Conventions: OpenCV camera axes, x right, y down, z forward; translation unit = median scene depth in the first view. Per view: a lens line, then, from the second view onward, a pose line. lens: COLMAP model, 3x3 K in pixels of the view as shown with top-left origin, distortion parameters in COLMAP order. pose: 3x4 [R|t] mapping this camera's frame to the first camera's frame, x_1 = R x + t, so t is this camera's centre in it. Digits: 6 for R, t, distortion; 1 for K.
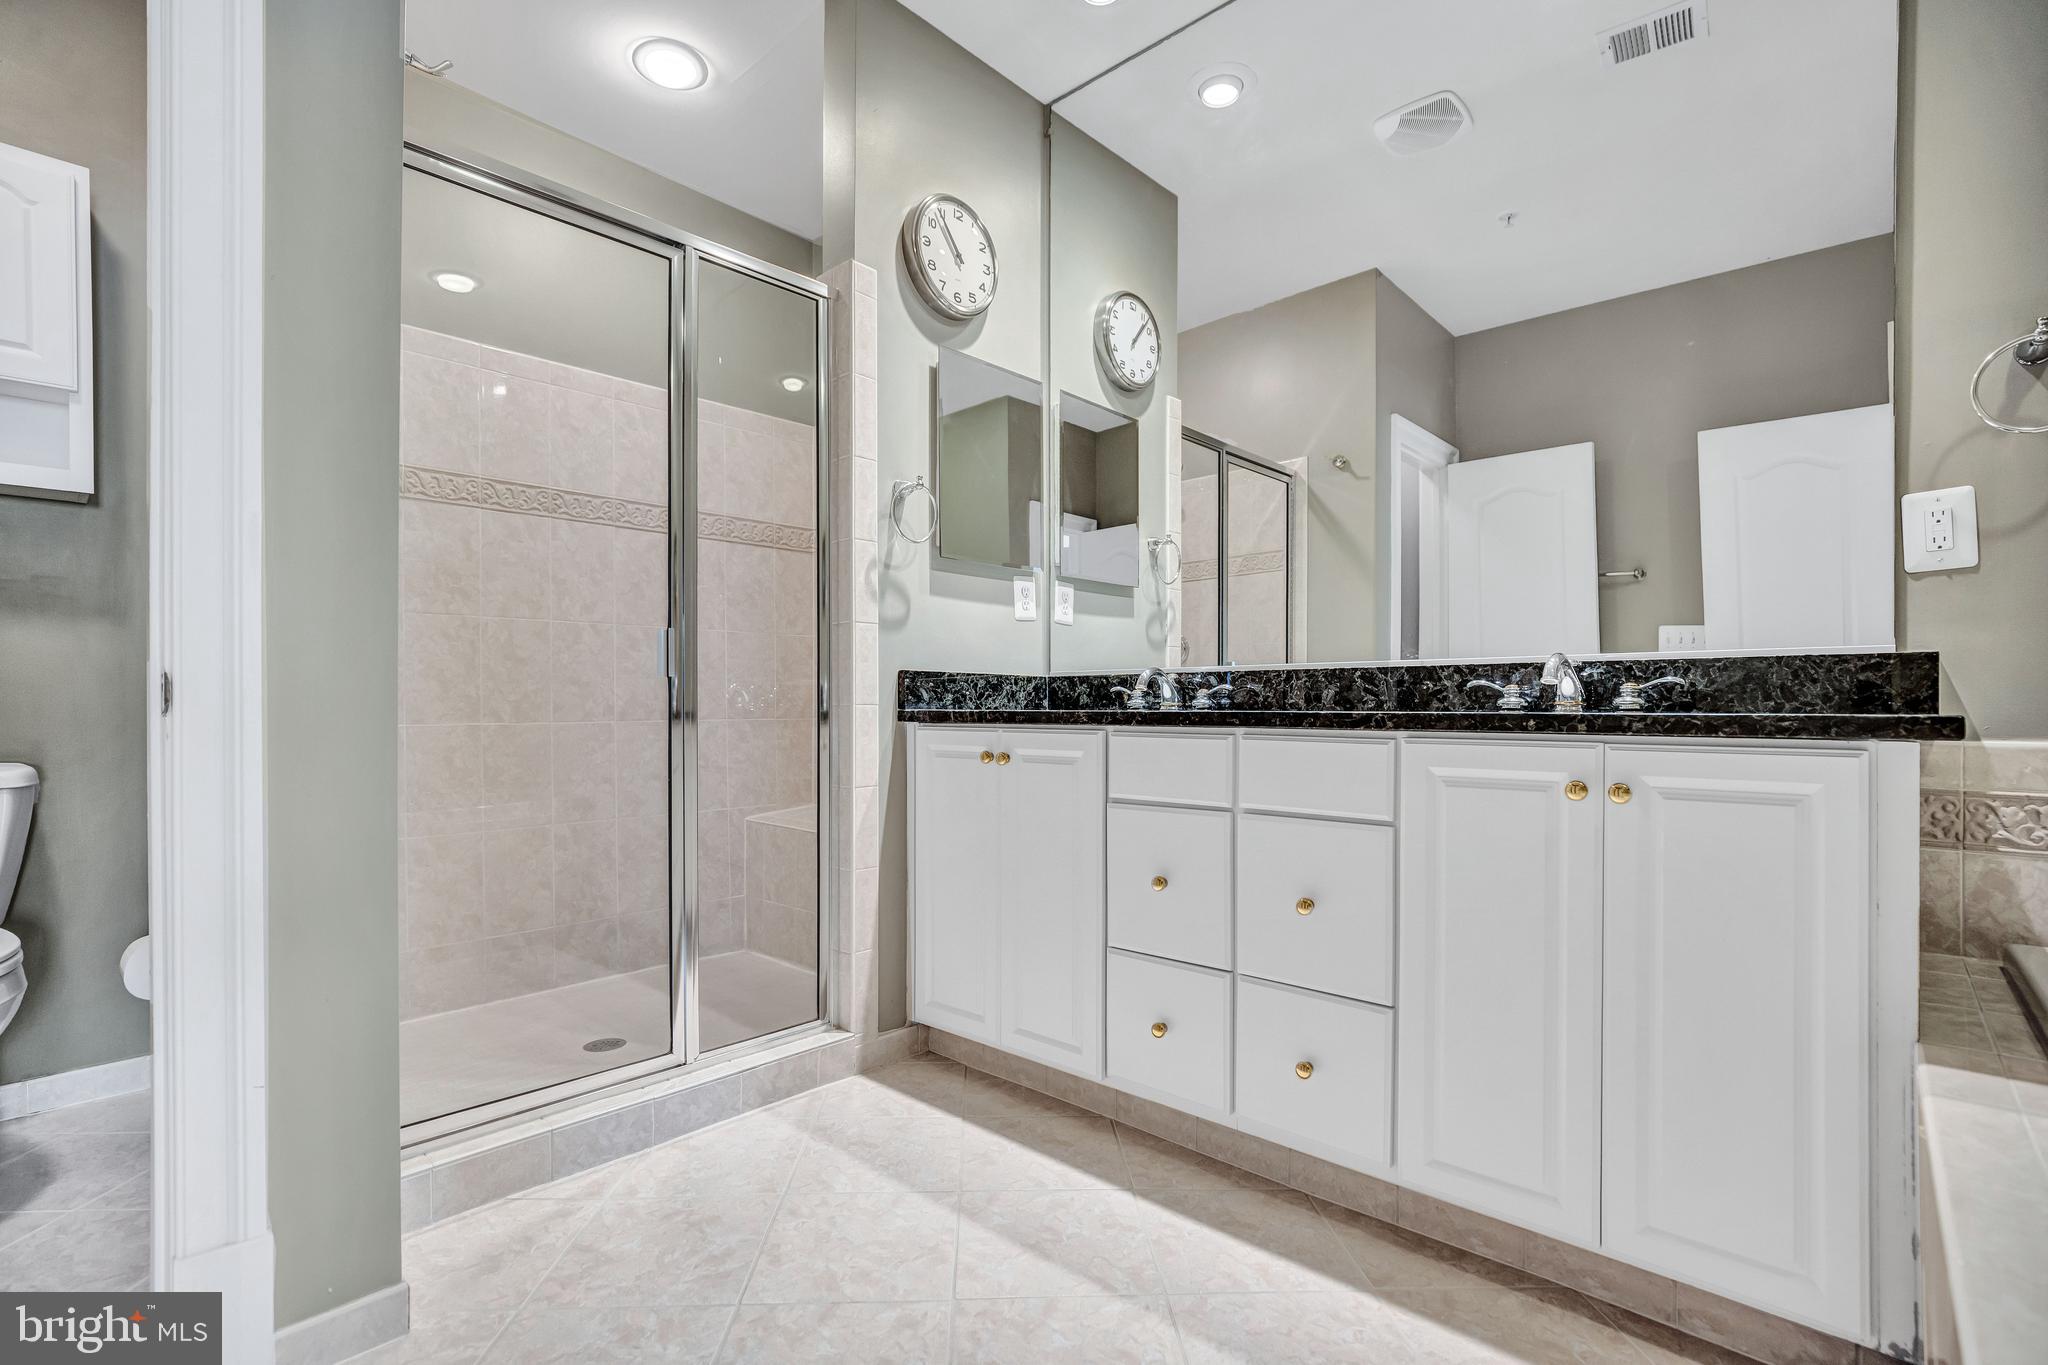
lens RADIAL K [[944.8, 0, 1007.2], [0, 944.8, 702.2], [0, 0, 1]] dist [-0.018980, -0.005546]
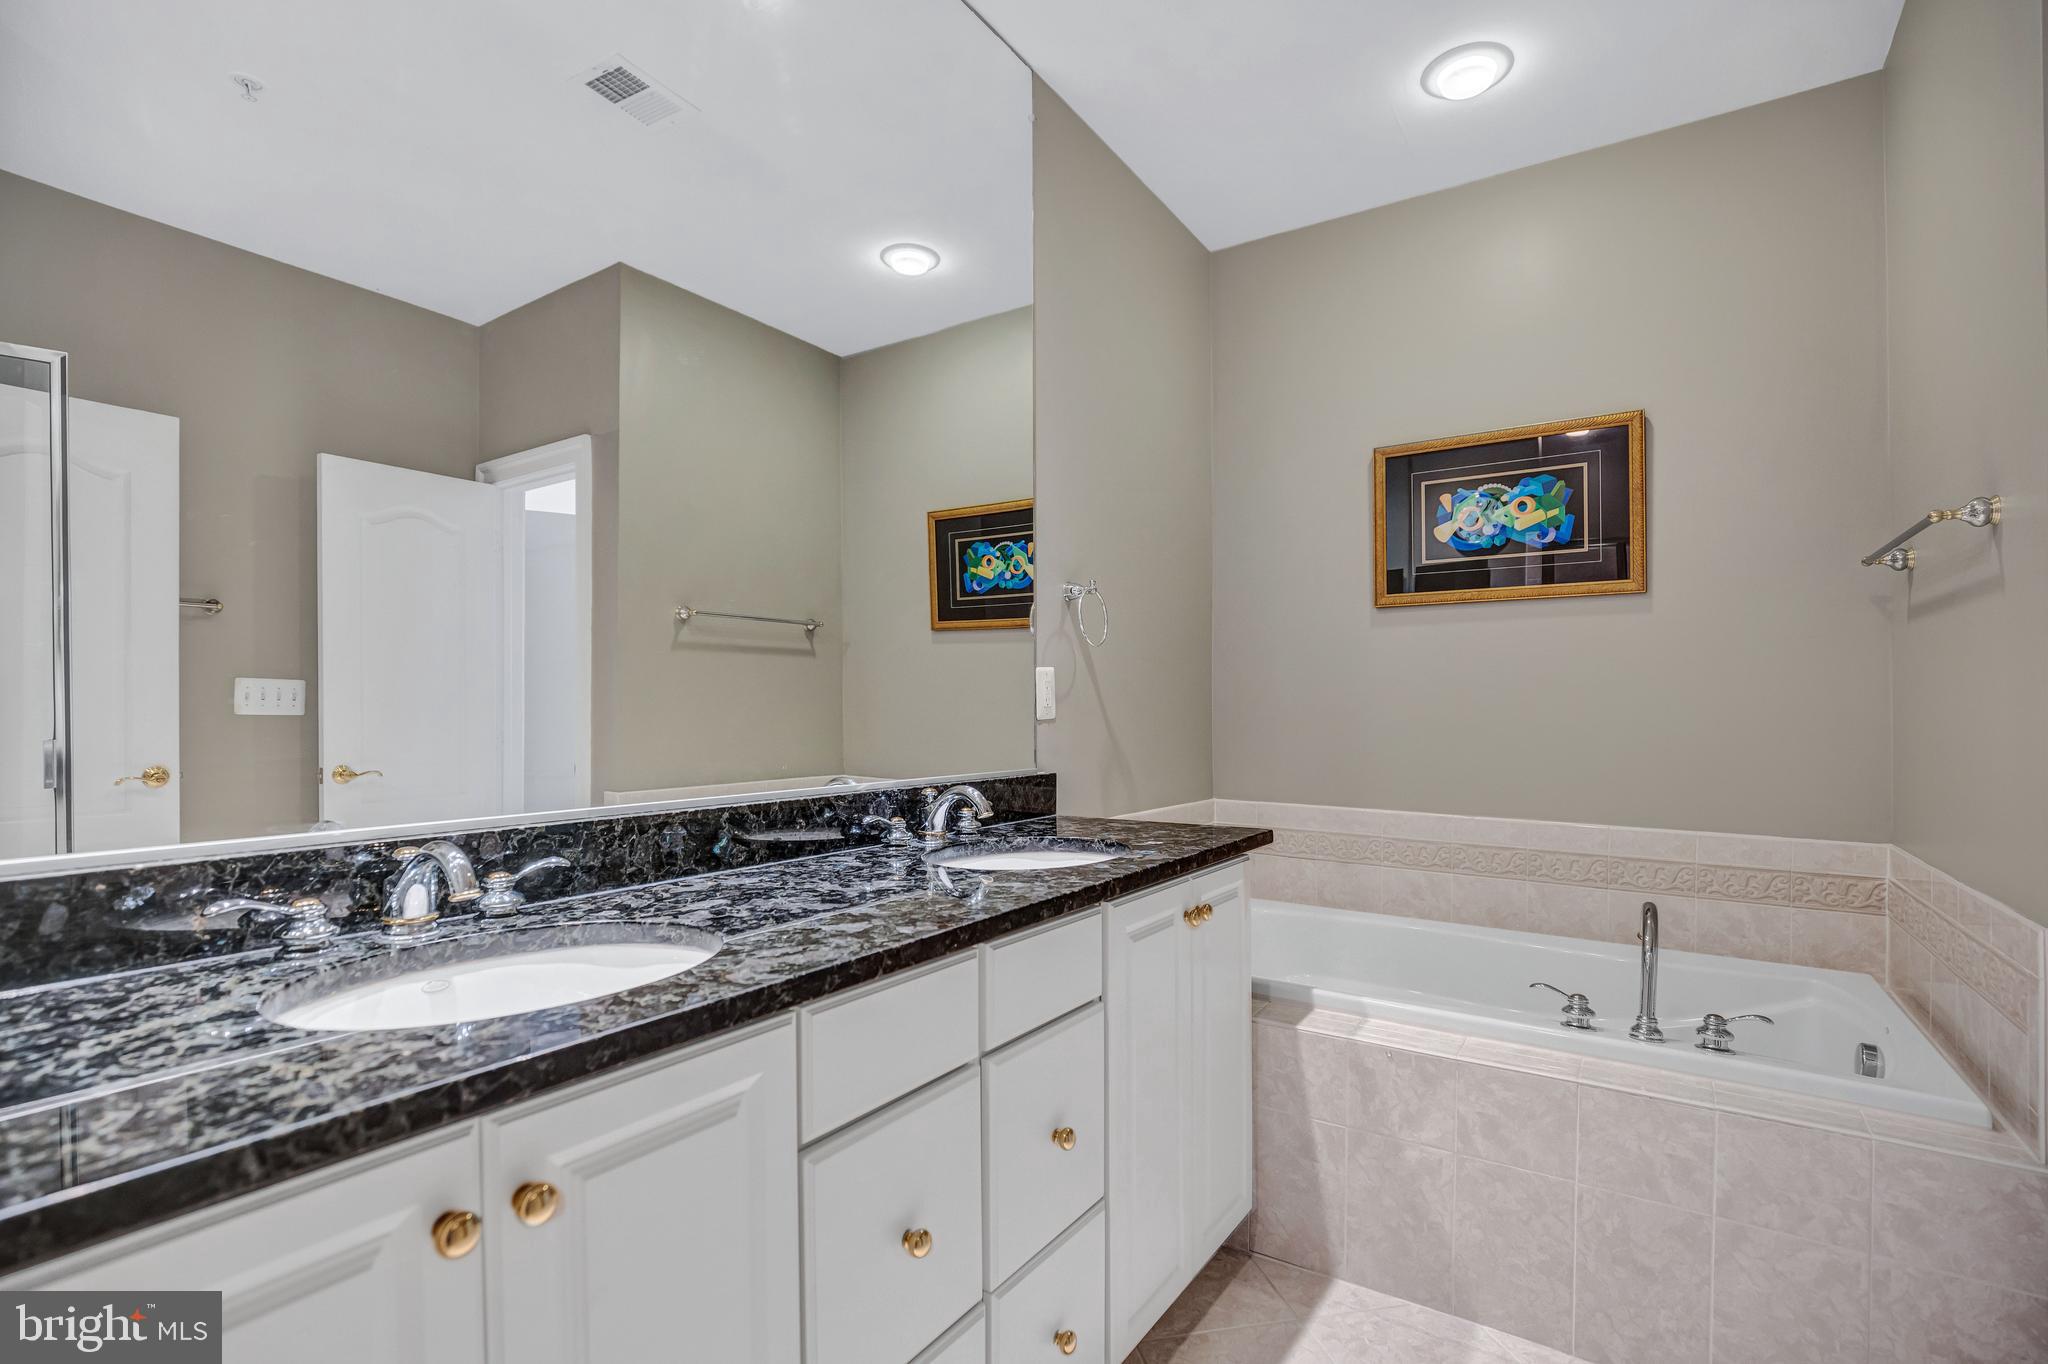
lens RADIAL K [[944.8, 0, 1007.2], [0, 944.8, 701.7], [0, 0, 1]] dist [-0.018980, -0.005546]
pose [[-0.152467, 0.000128, 0.988309, -0.354900], [-0.007917, 0.999968, -0.001351, -0.116322], [-0.988277, -0.008030, -0.152461, 0.900562]]
